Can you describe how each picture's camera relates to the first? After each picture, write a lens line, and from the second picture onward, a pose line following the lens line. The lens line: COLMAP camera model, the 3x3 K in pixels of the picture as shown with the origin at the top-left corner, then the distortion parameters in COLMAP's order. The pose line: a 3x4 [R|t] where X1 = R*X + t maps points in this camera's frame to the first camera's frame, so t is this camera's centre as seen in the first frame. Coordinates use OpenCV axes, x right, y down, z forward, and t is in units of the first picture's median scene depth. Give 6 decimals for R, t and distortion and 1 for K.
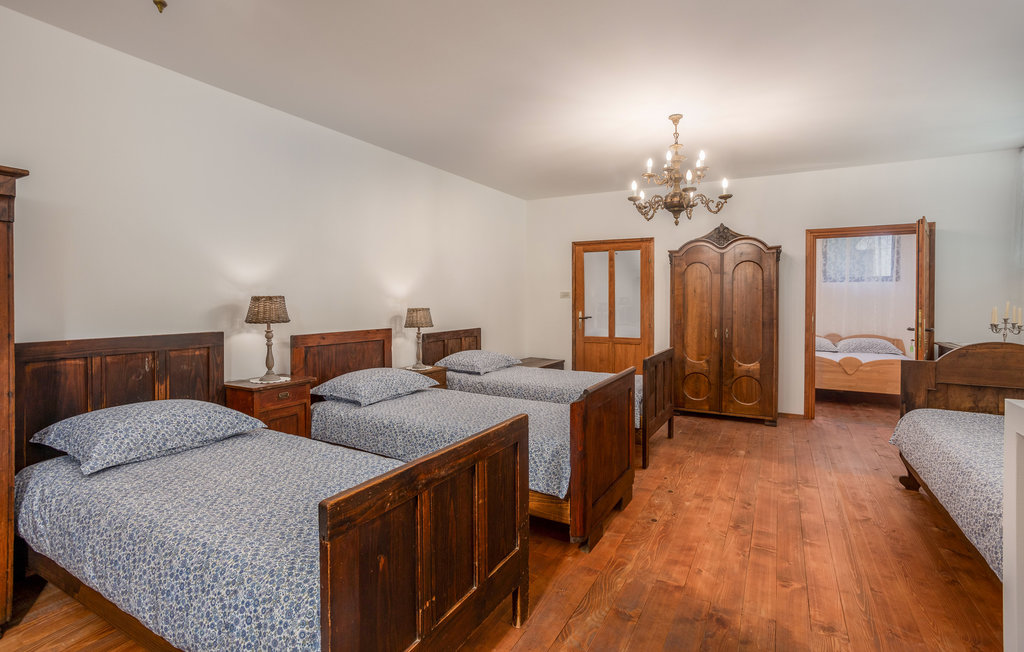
lens RADIAL K [[498.4, 0, 515.1], [0, 498.4, 321.8], [0, 0, 1]] dist [-0.000203, 0.000129]
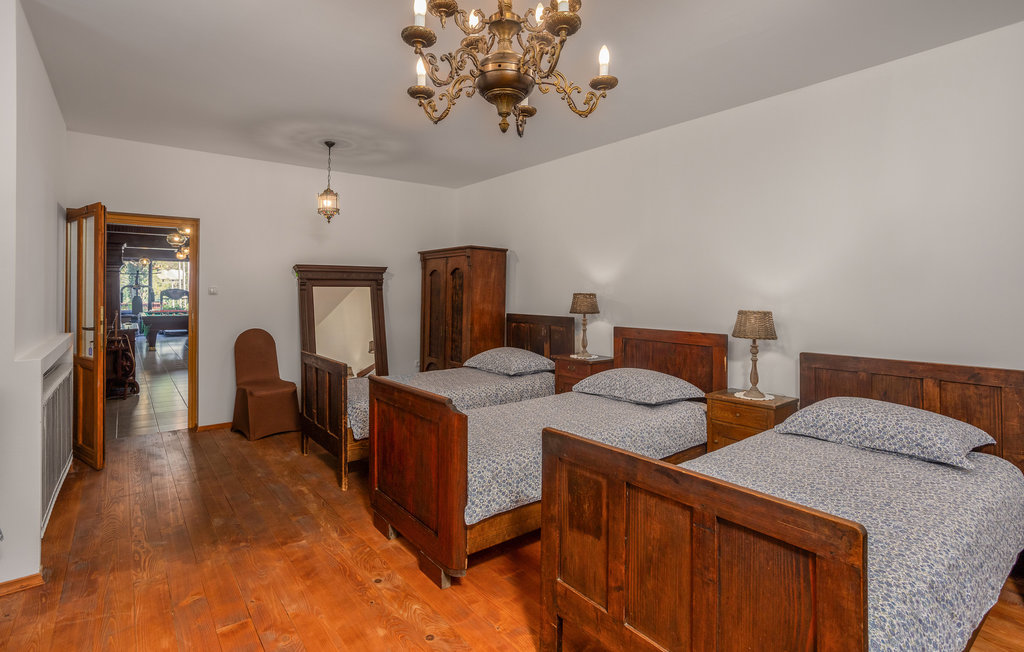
lens RADIAL K [[498.4, 0, 515.1], [0, 498.4, 321.8], [0, 0, 1]] dist [-0.000203, 0.000129]
pose [[-0.394805, 0.061529, -0.916702, 0.899175], [-0.038216, 0.995792, 0.083296, -0.089091], [0.917970, 0.067918, -0.390792, 1.488339]]
